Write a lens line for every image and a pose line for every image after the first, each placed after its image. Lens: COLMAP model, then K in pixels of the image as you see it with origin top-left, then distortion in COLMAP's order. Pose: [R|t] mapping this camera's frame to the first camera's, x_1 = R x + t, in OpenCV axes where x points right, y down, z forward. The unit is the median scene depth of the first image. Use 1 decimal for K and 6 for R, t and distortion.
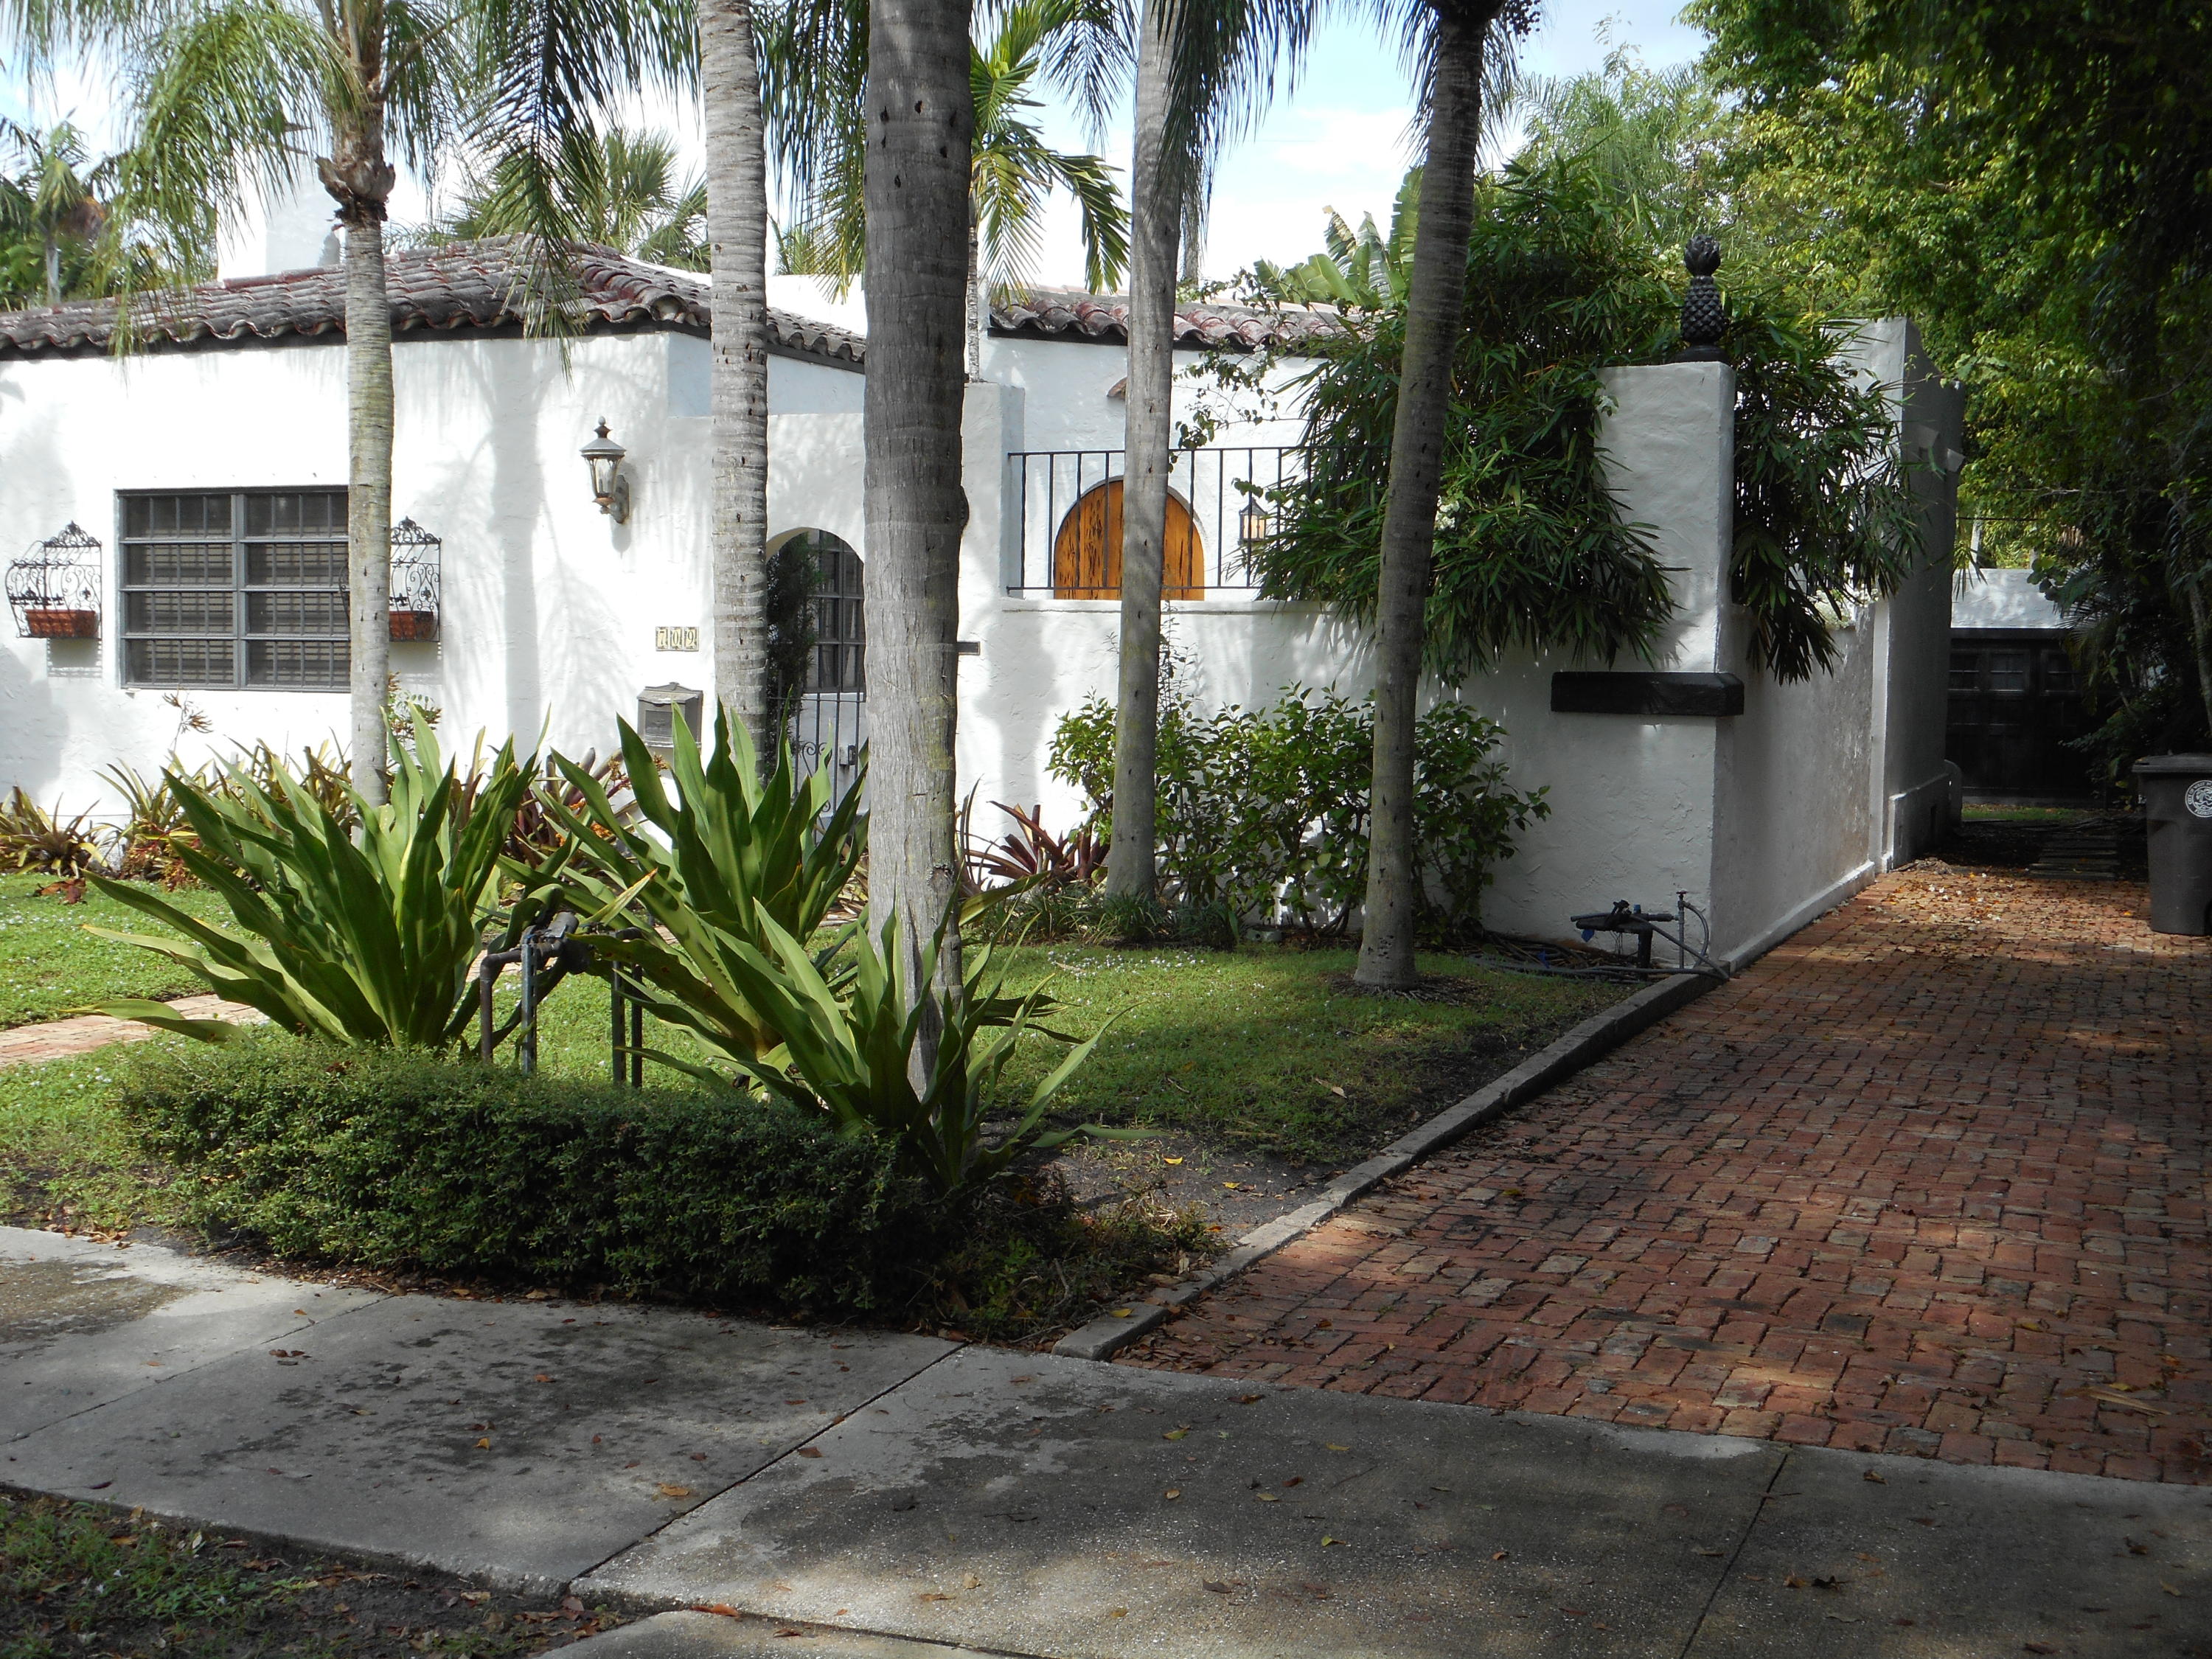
lens RADIAL K [[2814.0, 0, 1105.0], [0, 2814.0, 835.5], [0, 0, 1]] dist [0.010852, 0.000000]
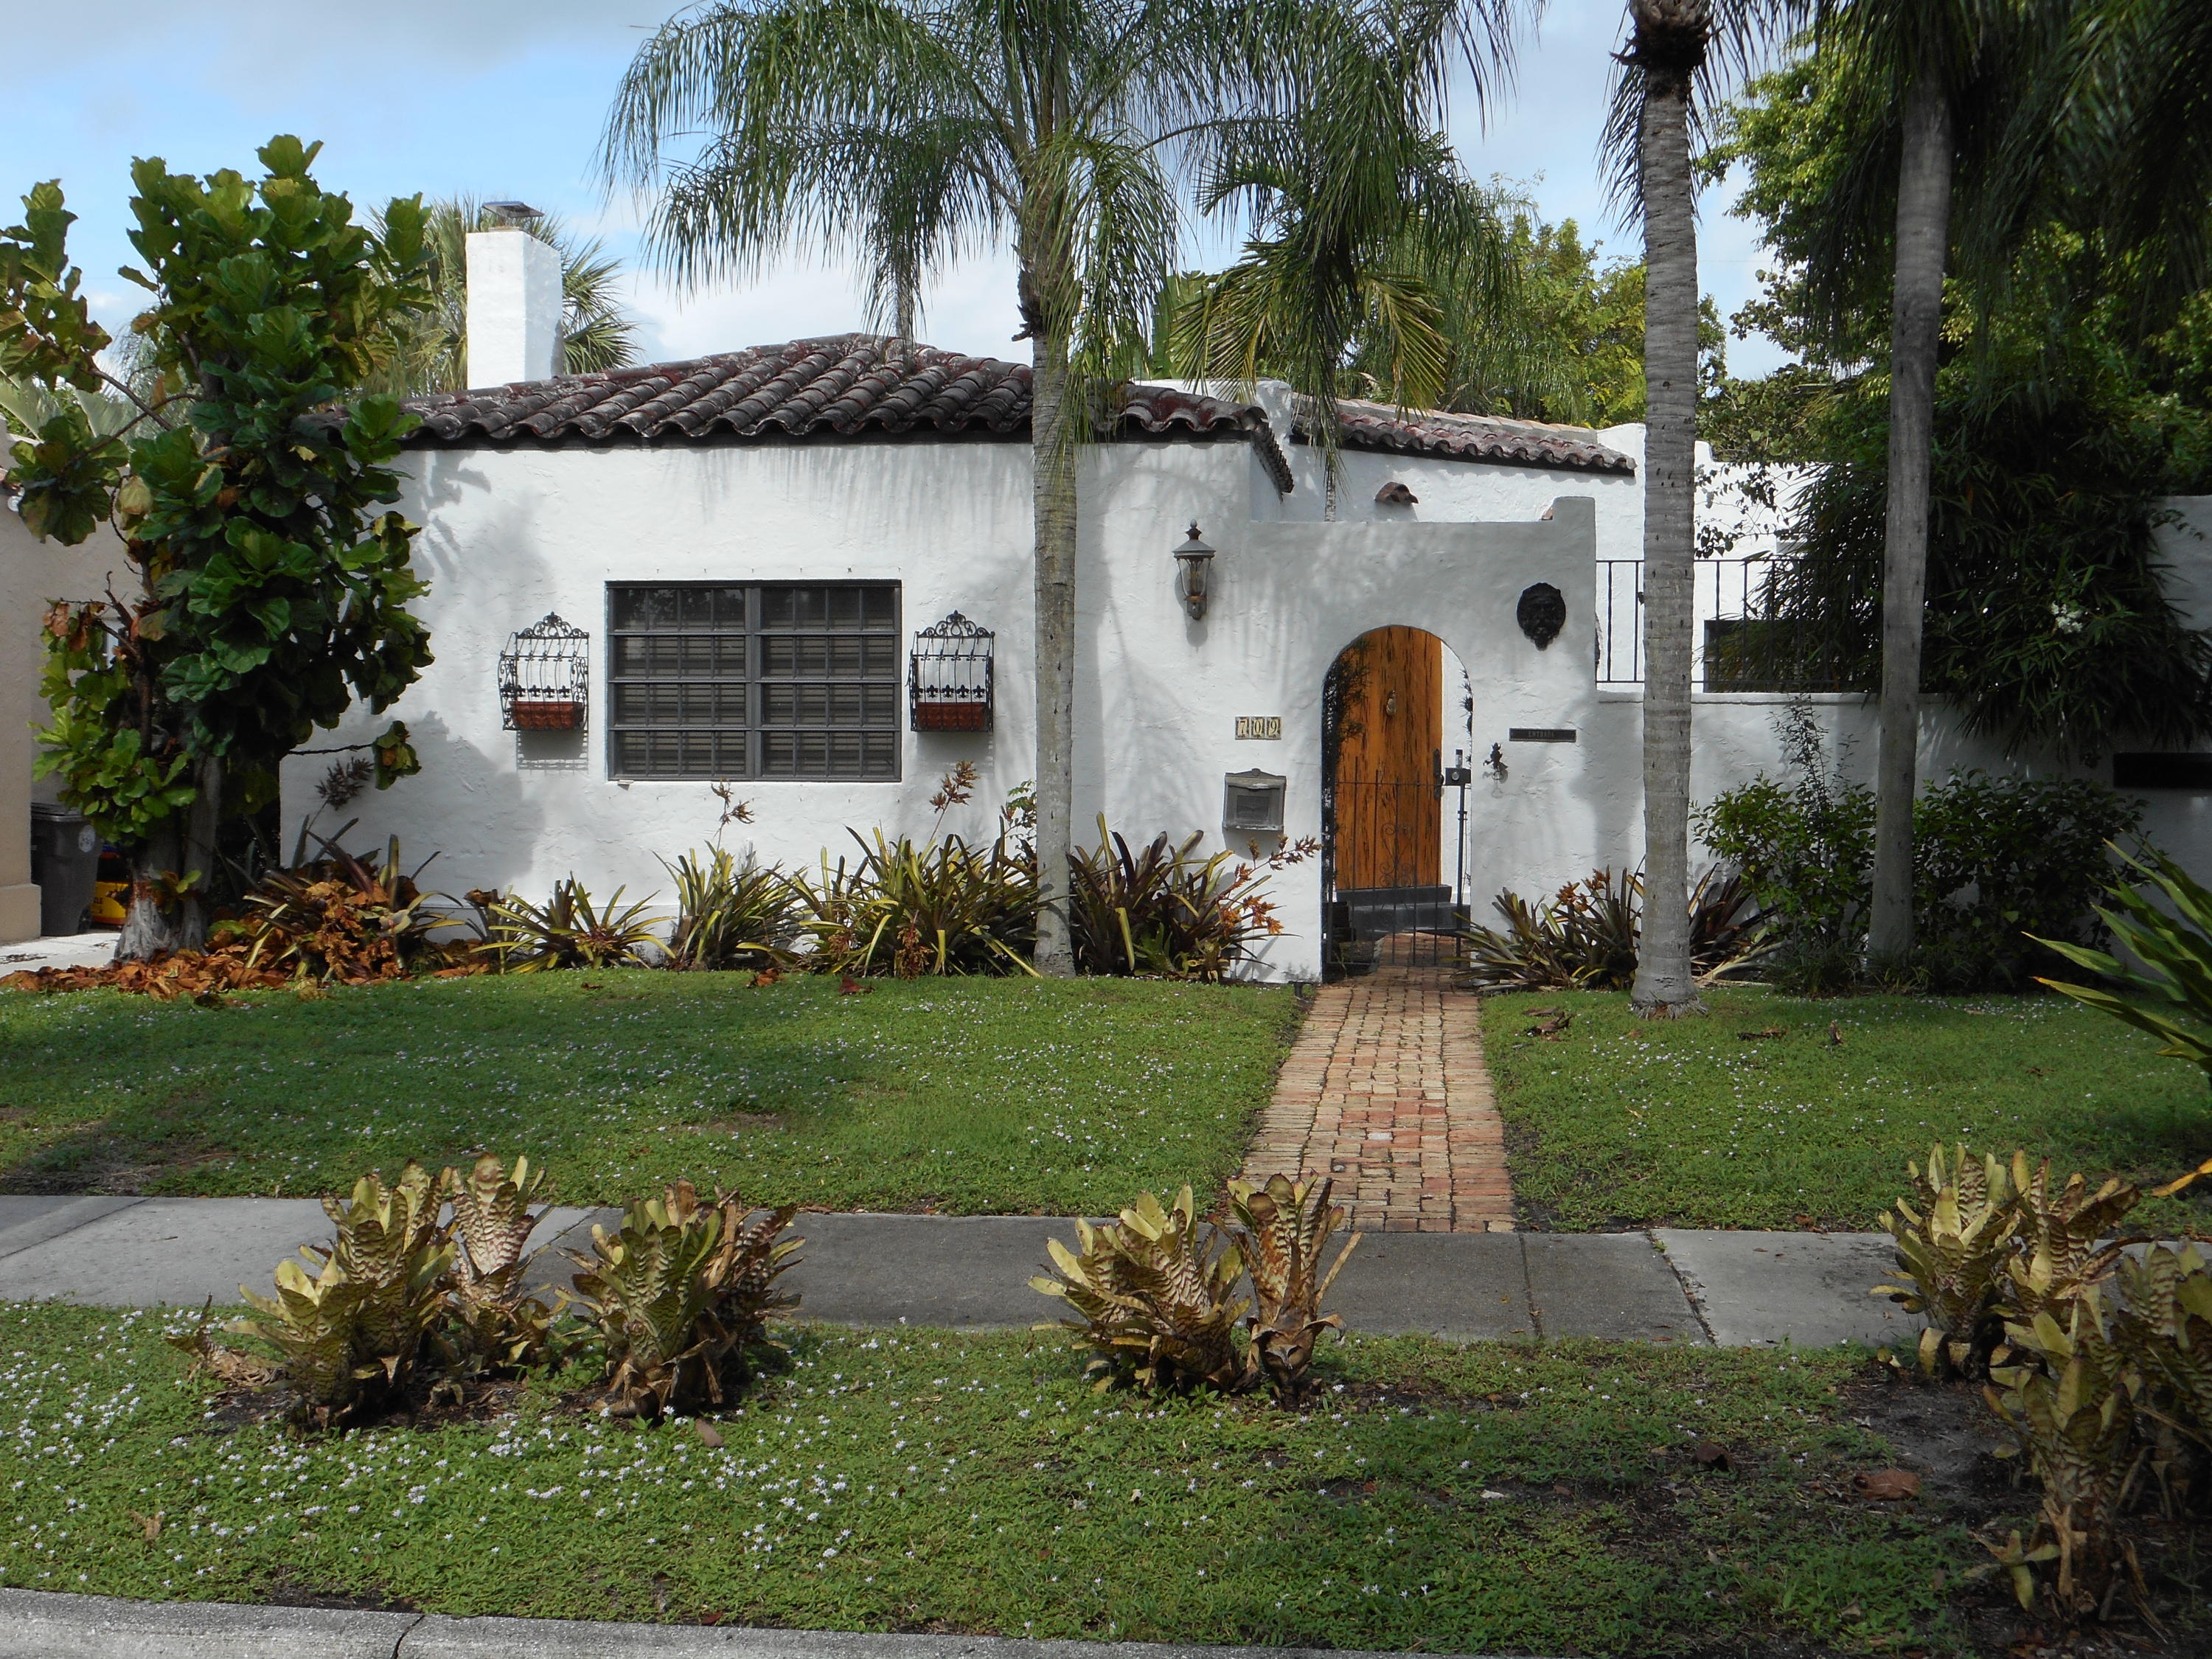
lens RADIAL K [[2814.0, 0, 1106.0], [0, 2814.0, 824.7], [0, 0, 1]] dist [0.010852, 0.000000]
pose [[0.957033, -0.015427, 0.289570, -0.481180], [0.024056, 0.999365, -0.026266, -0.006284], [-0.288981, 0.032103, 0.956796, -0.002506]]
